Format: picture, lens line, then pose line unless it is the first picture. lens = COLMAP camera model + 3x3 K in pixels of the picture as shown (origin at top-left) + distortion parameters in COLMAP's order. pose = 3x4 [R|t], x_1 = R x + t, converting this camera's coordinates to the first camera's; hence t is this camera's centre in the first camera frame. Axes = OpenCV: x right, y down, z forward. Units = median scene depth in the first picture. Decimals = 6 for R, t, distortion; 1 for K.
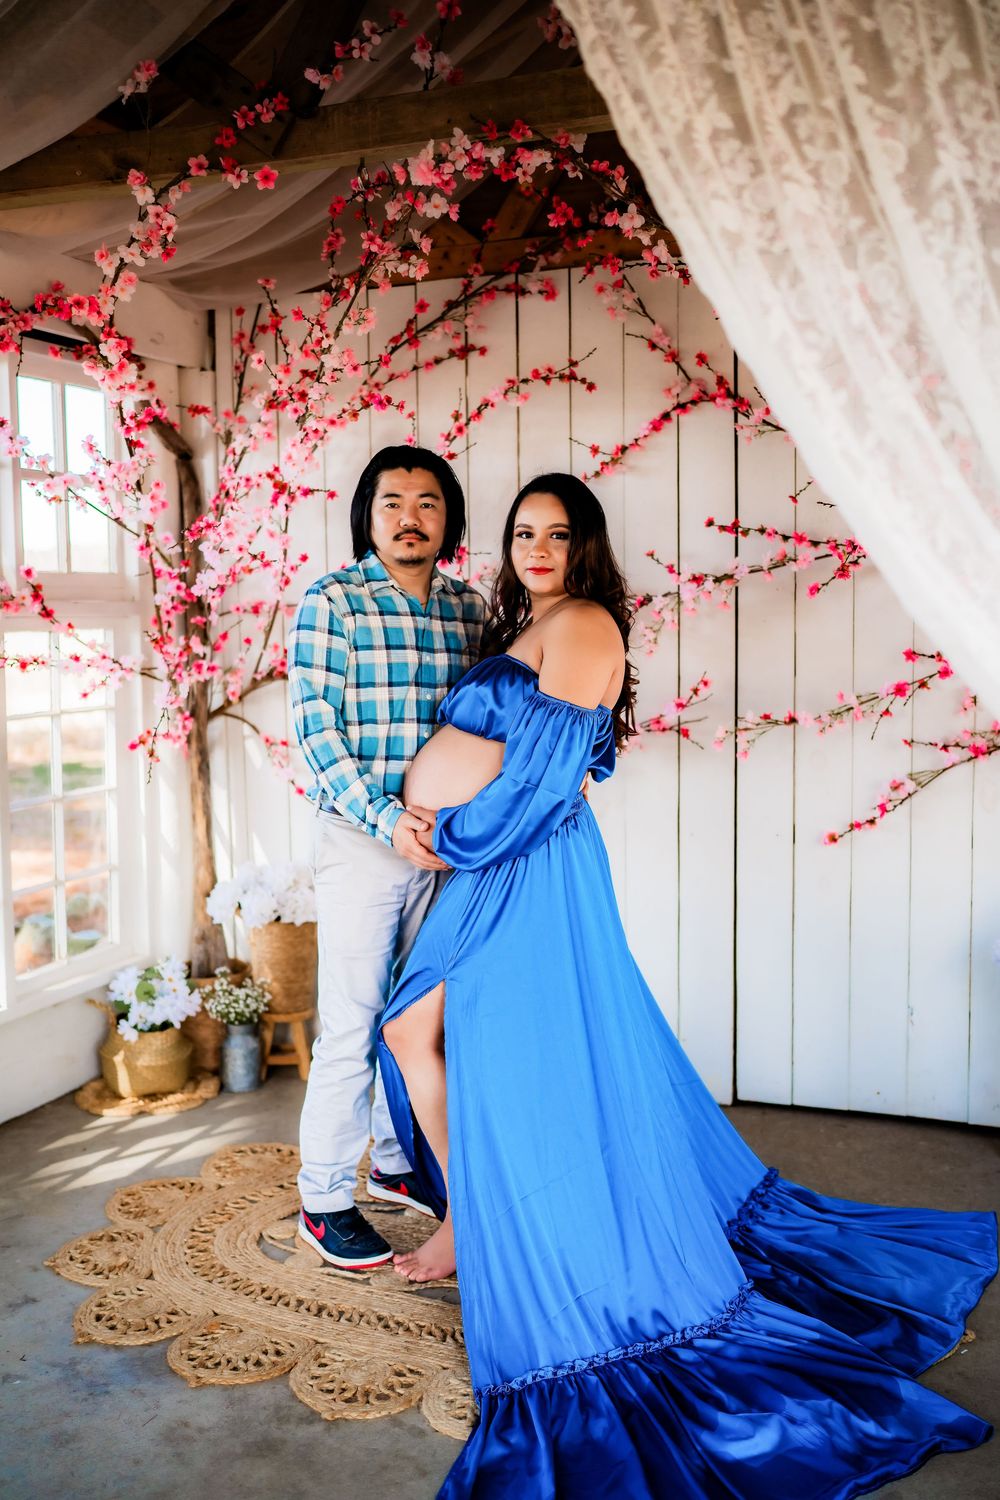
lens RADIAL K [[1431.3, 0, 495.3], [0, 1431.3, 742.6], [0, 0, 1]] dist [-0.058471, 0.167596]
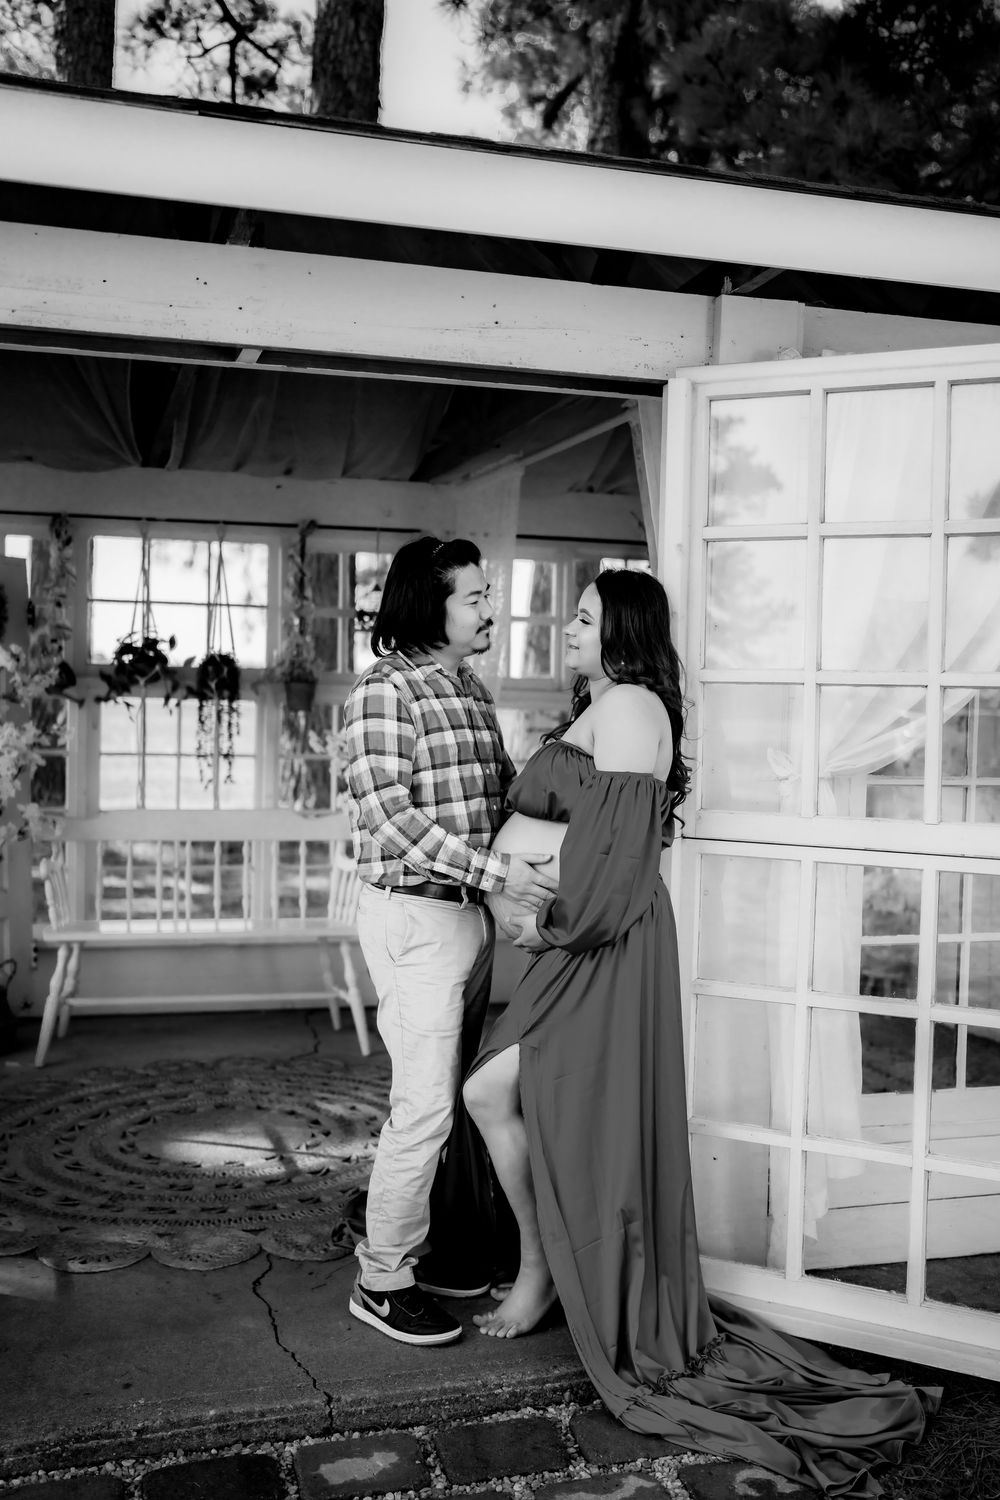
lens RADIAL K [[1435.4, 0, 503.6], [0, 1435.4, 749.4], [0, 0, 1]] dist [-0.044606, 0.161867]
pose [[0.625662, 0.046032, -0.778735, 0.862818], [-0.105199, 0.994118, -0.025757, 0.037459], [0.772968, 0.098038, 0.626825, -0.322188]]
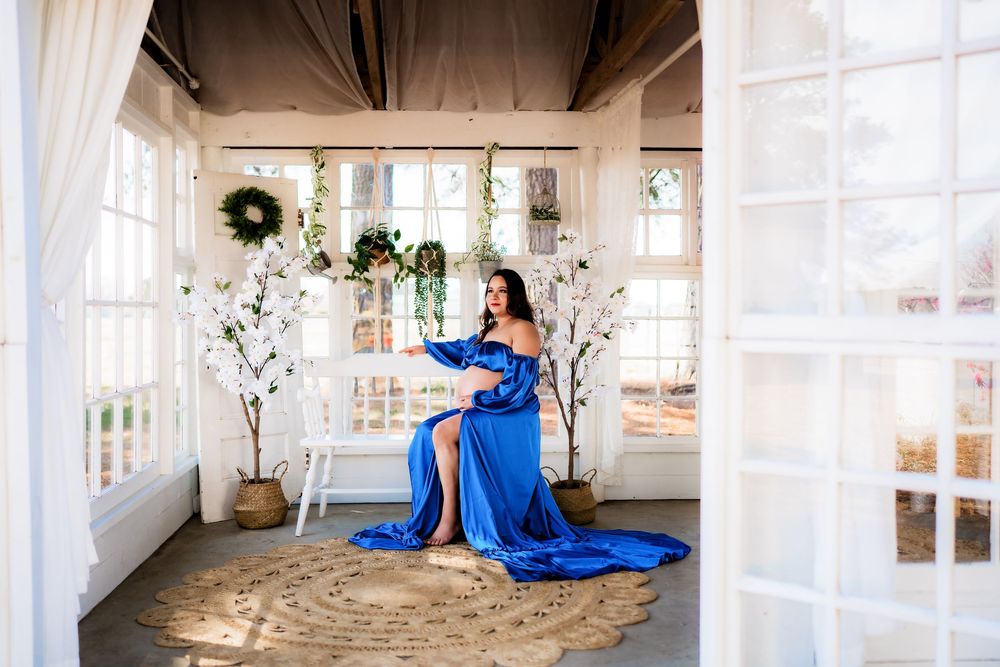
lens RADIAL K [[969.4, 0, 503.4], [0, 969.4, 335.7], [0, 0, 1]] dist [-0.056500, 0.143768]
pose [[0.456284, 0.028470, -0.889379, 0.800945], [-0.090501, 0.995790, -0.014554, 0.077572], [0.885220, 0.087130, 0.456940, -0.152362]]
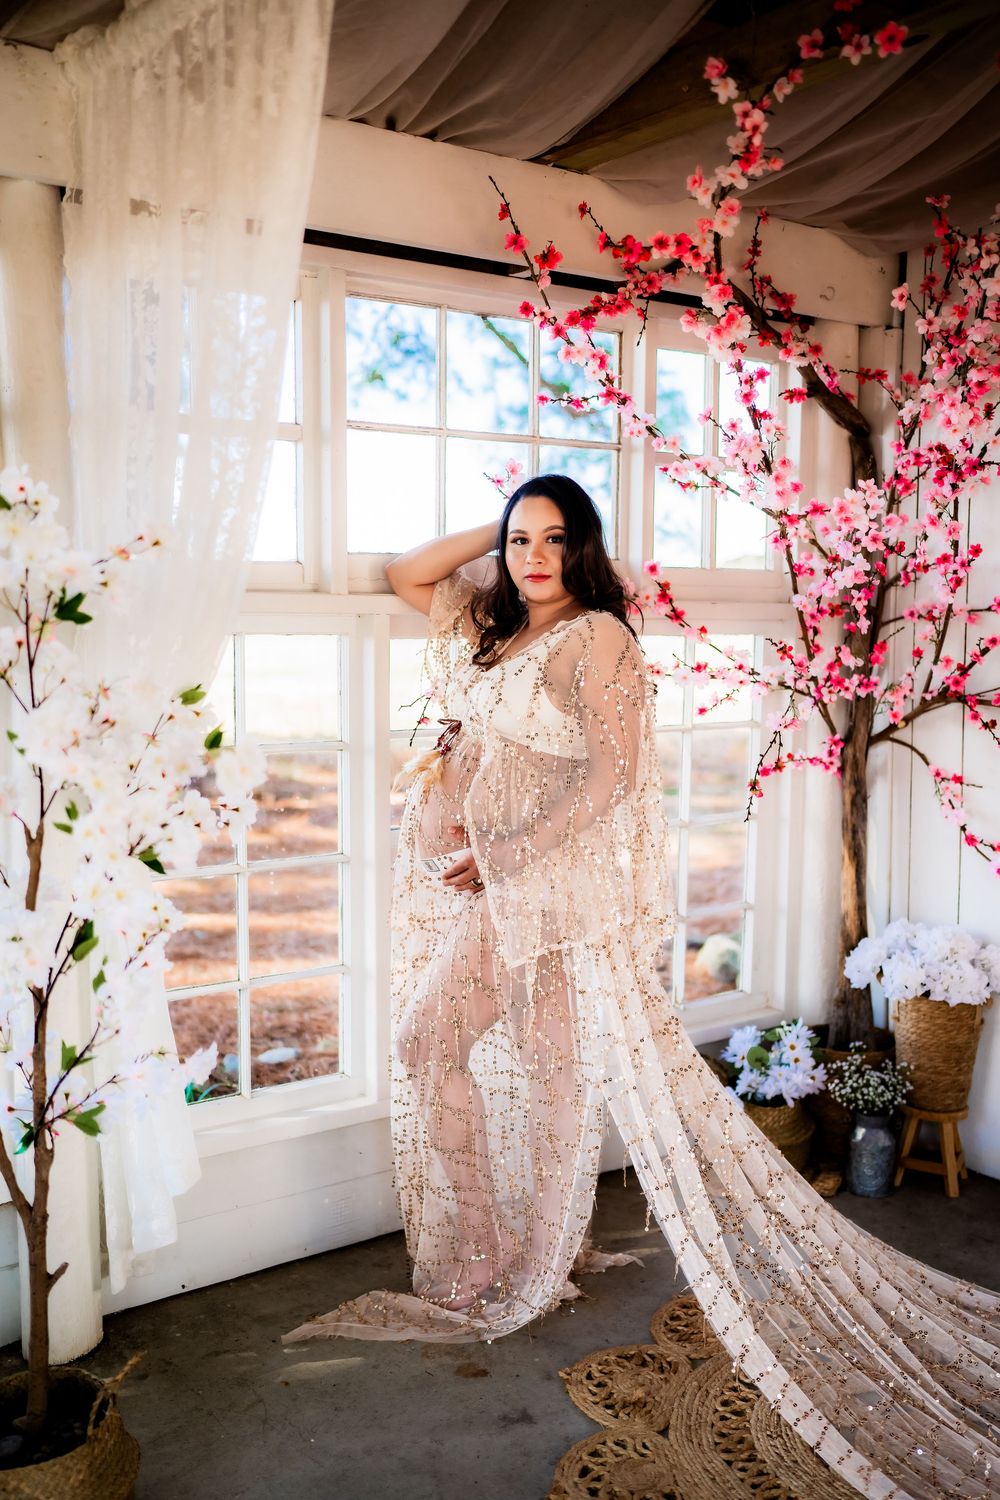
lens RADIAL K [[1435.4, 0, 503.6], [0, 1435.4, 749.4], [0, 0, 1]] dist [-0.044606, 0.161867]
pose [[0.852660, 0.063665, -0.518573, 0.061040], [-0.062028, 0.997863, 0.020519, -0.019450], [0.518771, 0.014670, 0.854787, 0.187194]]
